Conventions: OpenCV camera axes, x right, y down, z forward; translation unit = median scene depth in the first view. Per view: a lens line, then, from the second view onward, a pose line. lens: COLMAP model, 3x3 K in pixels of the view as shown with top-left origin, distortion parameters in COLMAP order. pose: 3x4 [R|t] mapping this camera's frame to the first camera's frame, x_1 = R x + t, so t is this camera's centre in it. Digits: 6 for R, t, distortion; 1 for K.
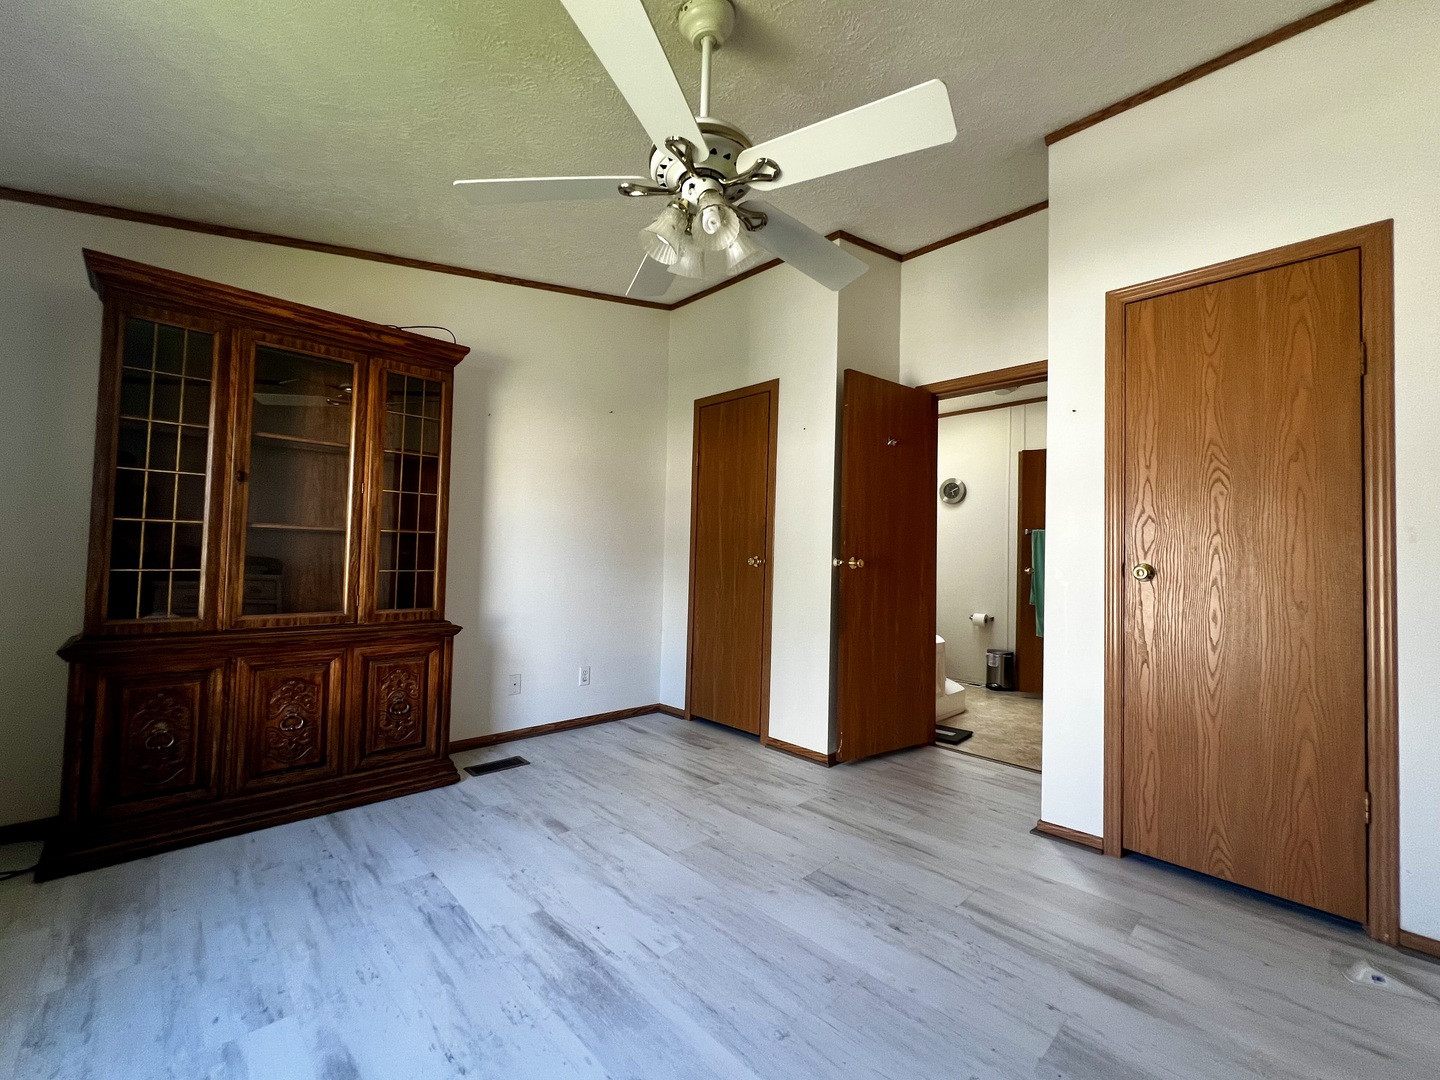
lens RADIAL K [[587.0, 0, 712.6], [0, 587.0, 537.2], [0, 0, 1]] dist [-0.005790, 0.000895]
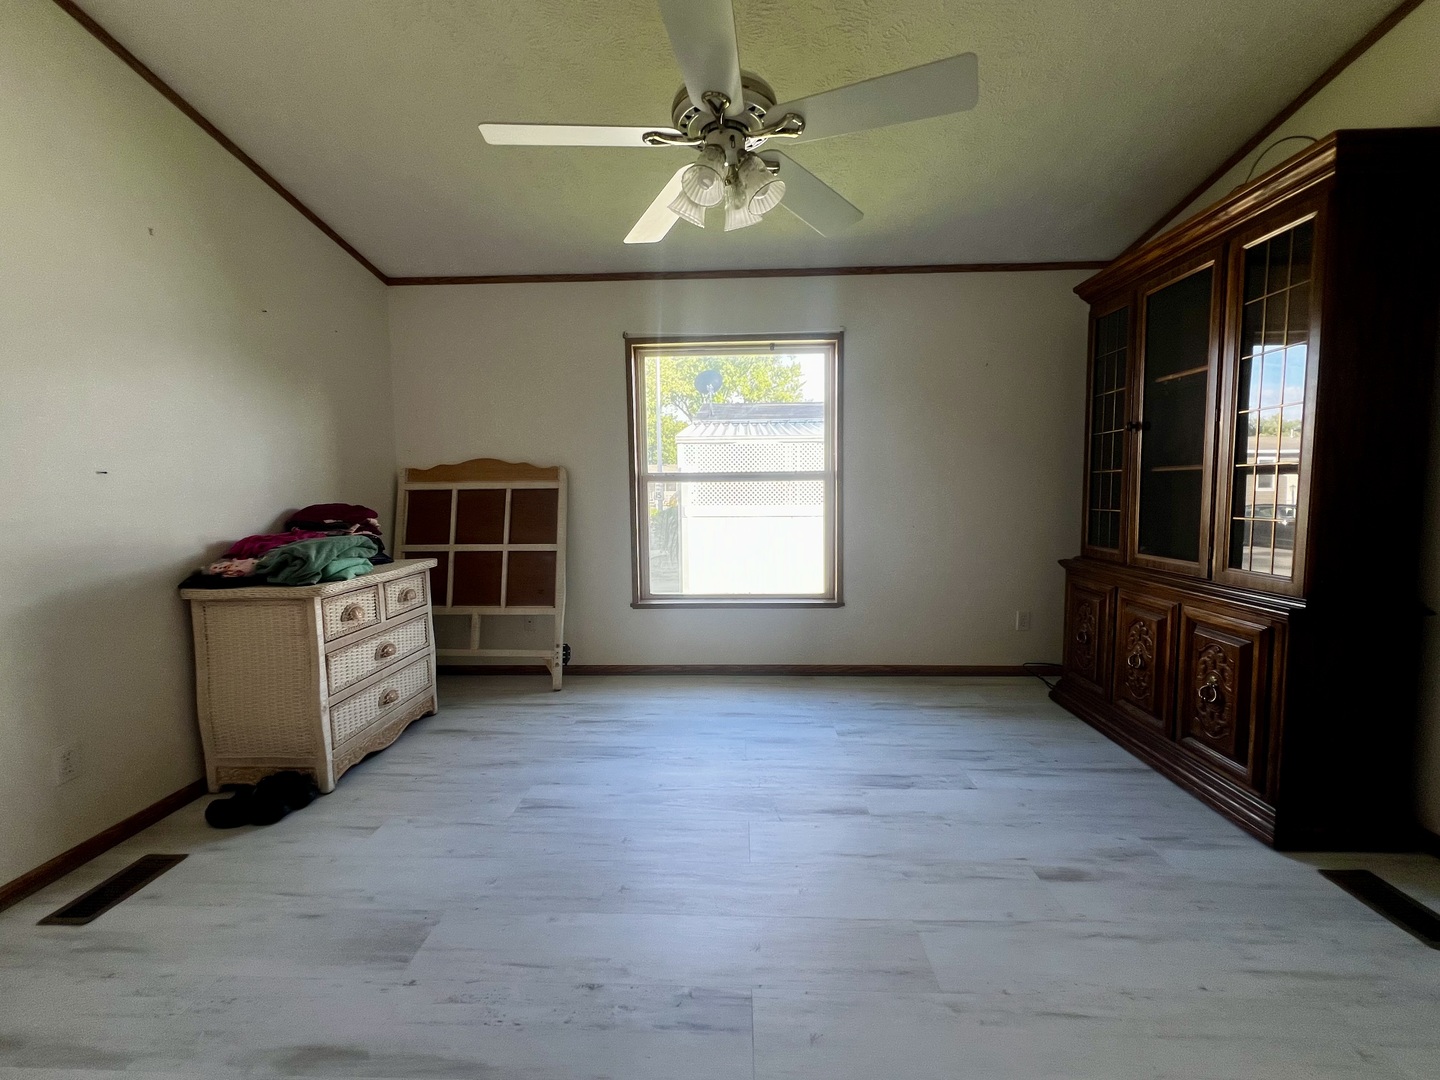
lens RADIAL K [[587.0, 0, 724.5], [0, 587.0, 535.1], [0, 0, 1]] dist [-0.005790, 0.000895]
pose [[-0.701201, 0.048638, -0.711303, 0.549348], [0.026905, 0.998765, 0.041772, 0.034776], [0.712456, 0.010153, -0.701643, 1.281052]]
